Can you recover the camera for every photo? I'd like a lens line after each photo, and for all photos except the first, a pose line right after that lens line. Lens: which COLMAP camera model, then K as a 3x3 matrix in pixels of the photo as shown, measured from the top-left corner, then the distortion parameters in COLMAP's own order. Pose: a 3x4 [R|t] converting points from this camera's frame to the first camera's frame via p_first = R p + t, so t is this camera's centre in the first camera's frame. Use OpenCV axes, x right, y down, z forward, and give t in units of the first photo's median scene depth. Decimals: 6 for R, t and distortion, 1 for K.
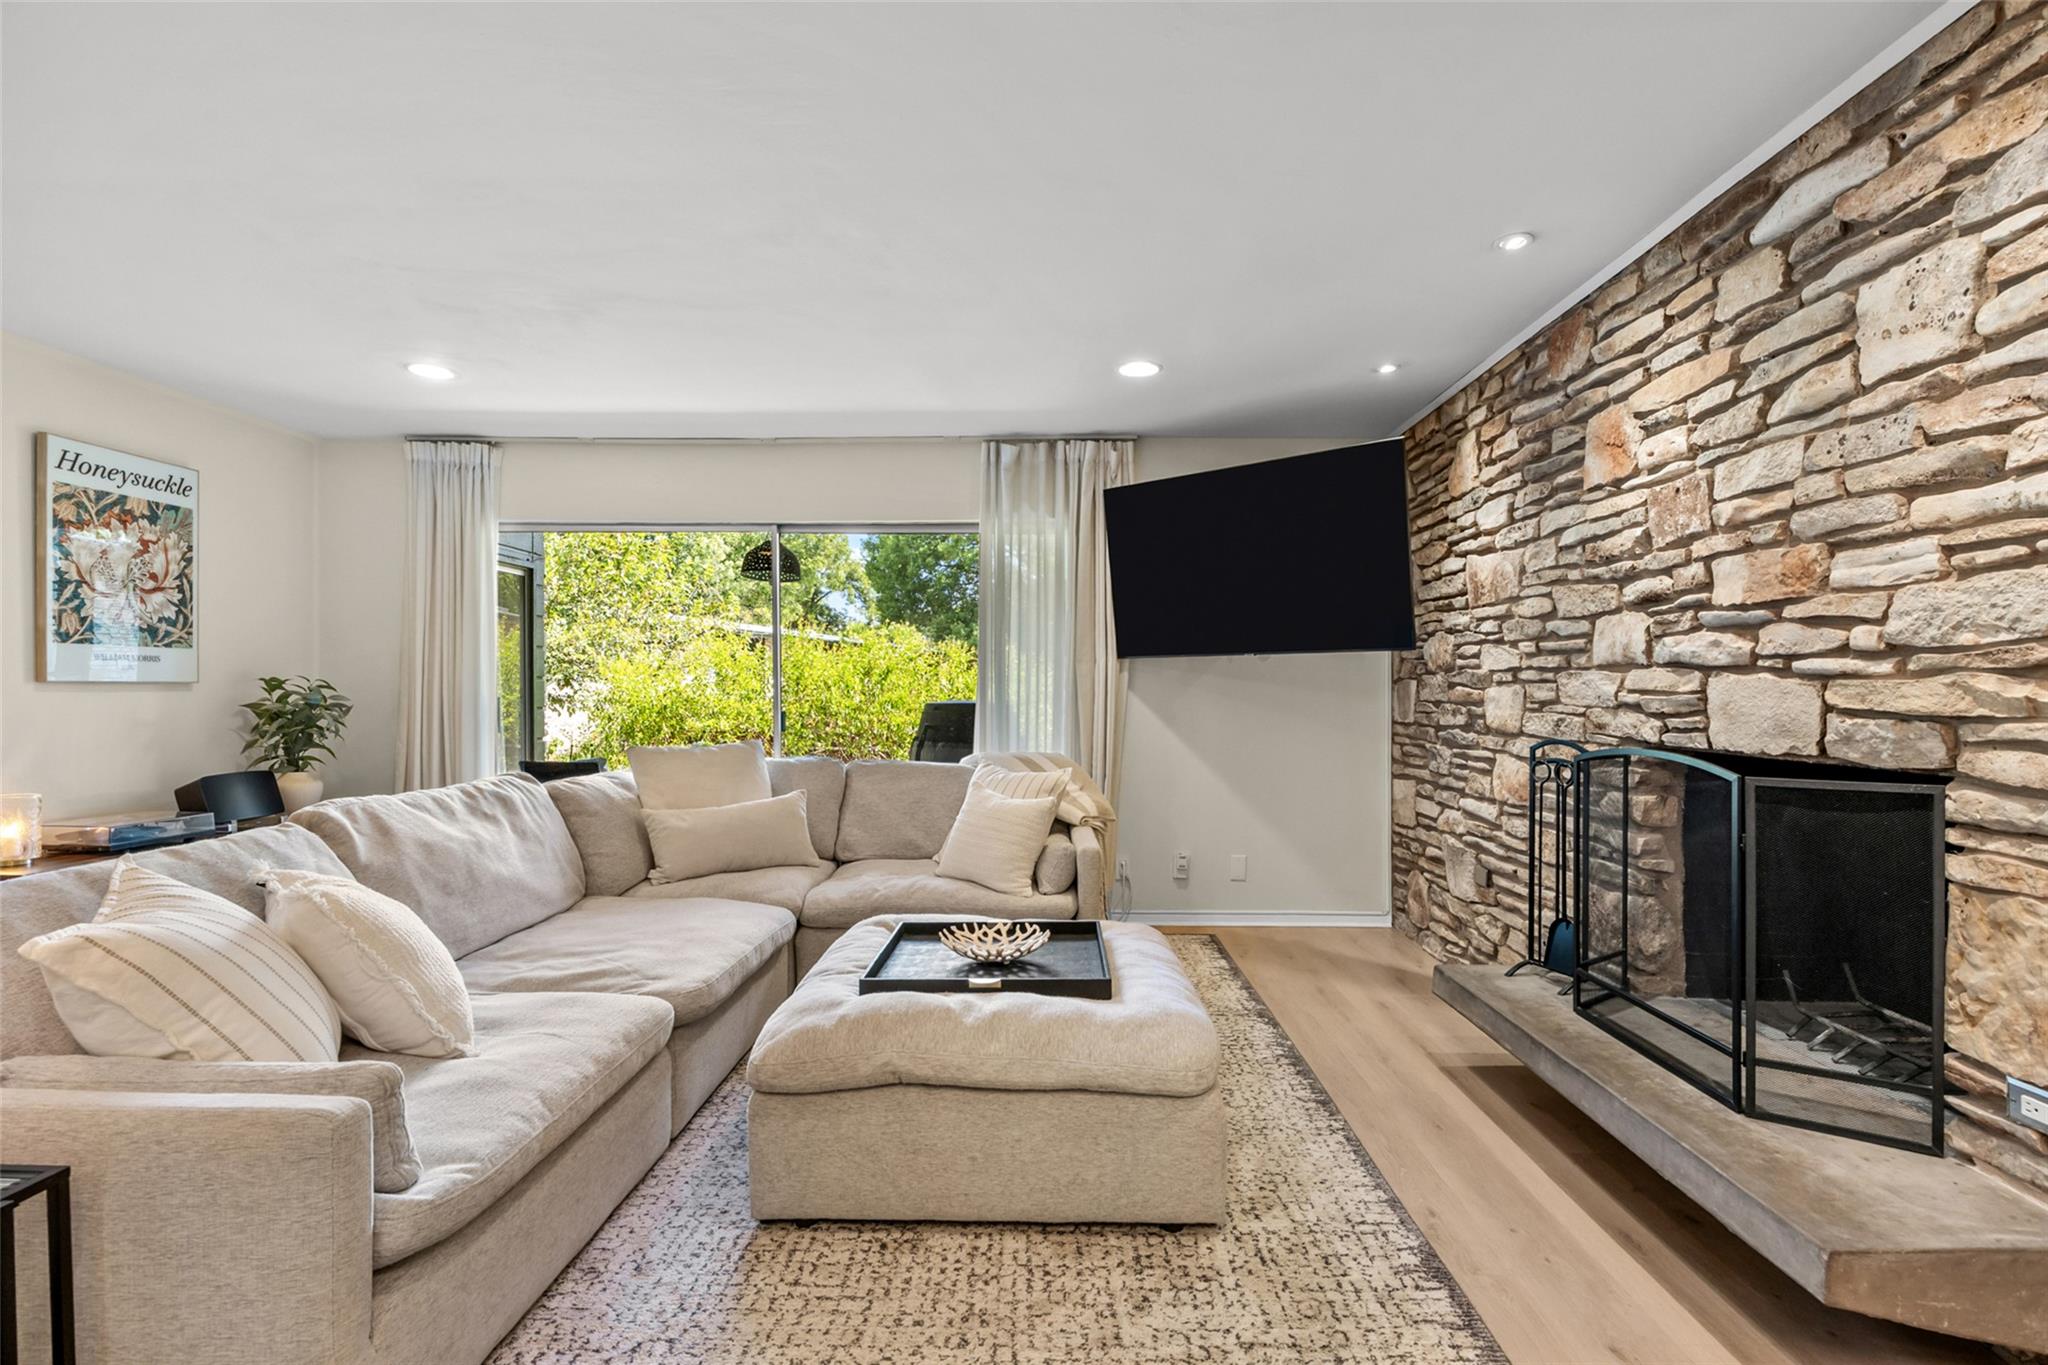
lens RADIAL K [[919.9, 0, 1026.3], [0, 919.9, 694.8], [0, 0, 1]] dist [-0.009505, 0.000326]
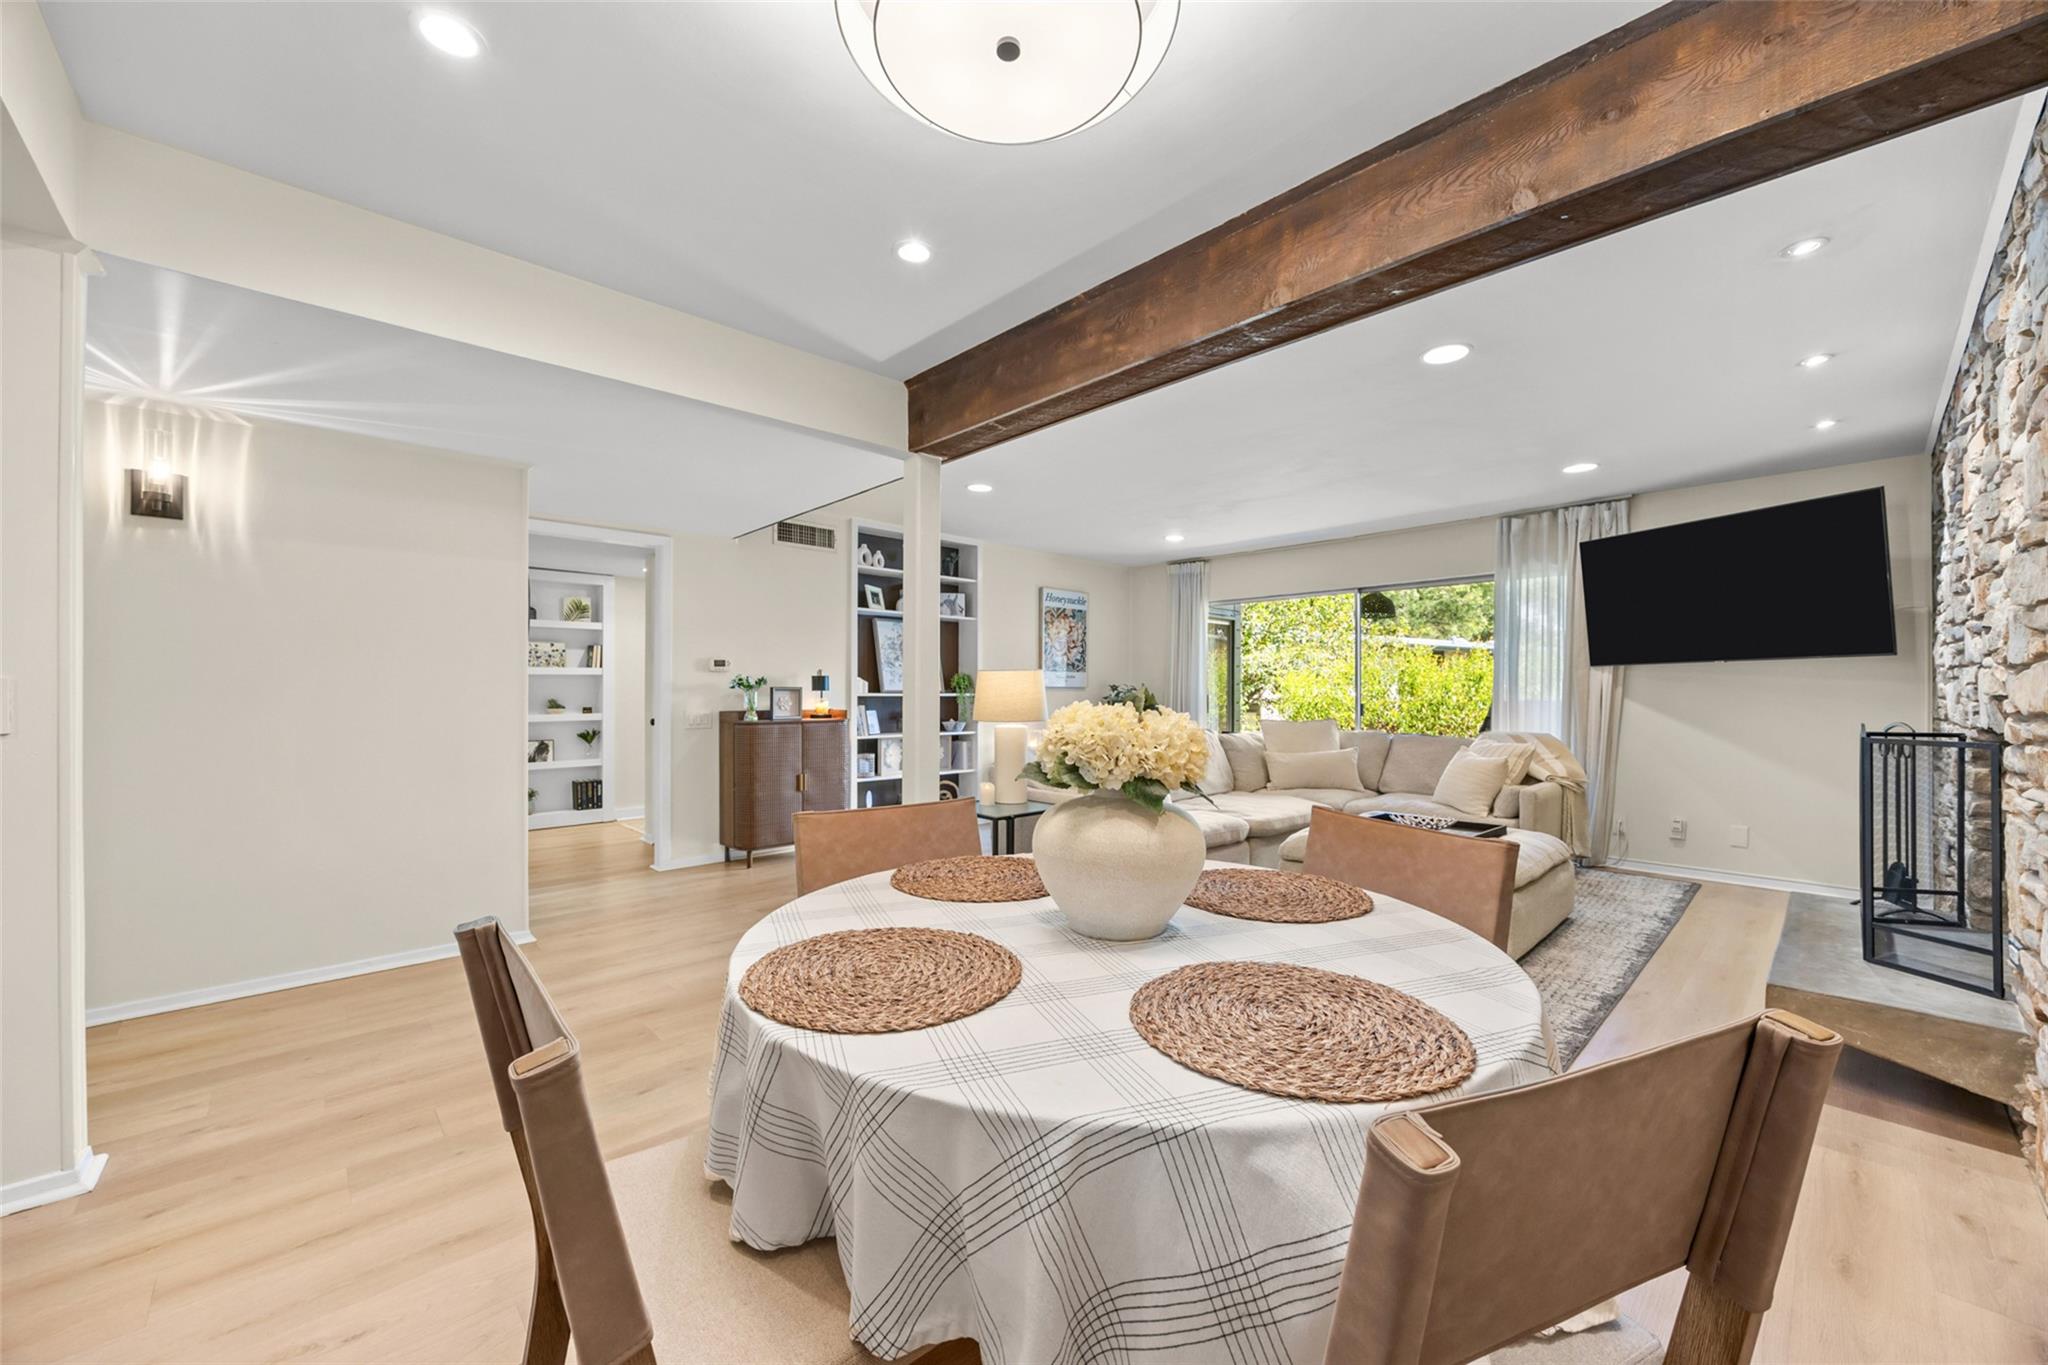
lens RADIAL K [[785.0, 0, 1020.4], [0, 785.0, 693.0], [0, 0, 1]] dist [0.001111, -0.000178]
pose [[0.692098, -0.001248, -0.721802, 0.362357], [-0.006286, 0.999950, -0.007756, 0.016120], [0.721776, 0.009905, 0.692056, -0.444355]]
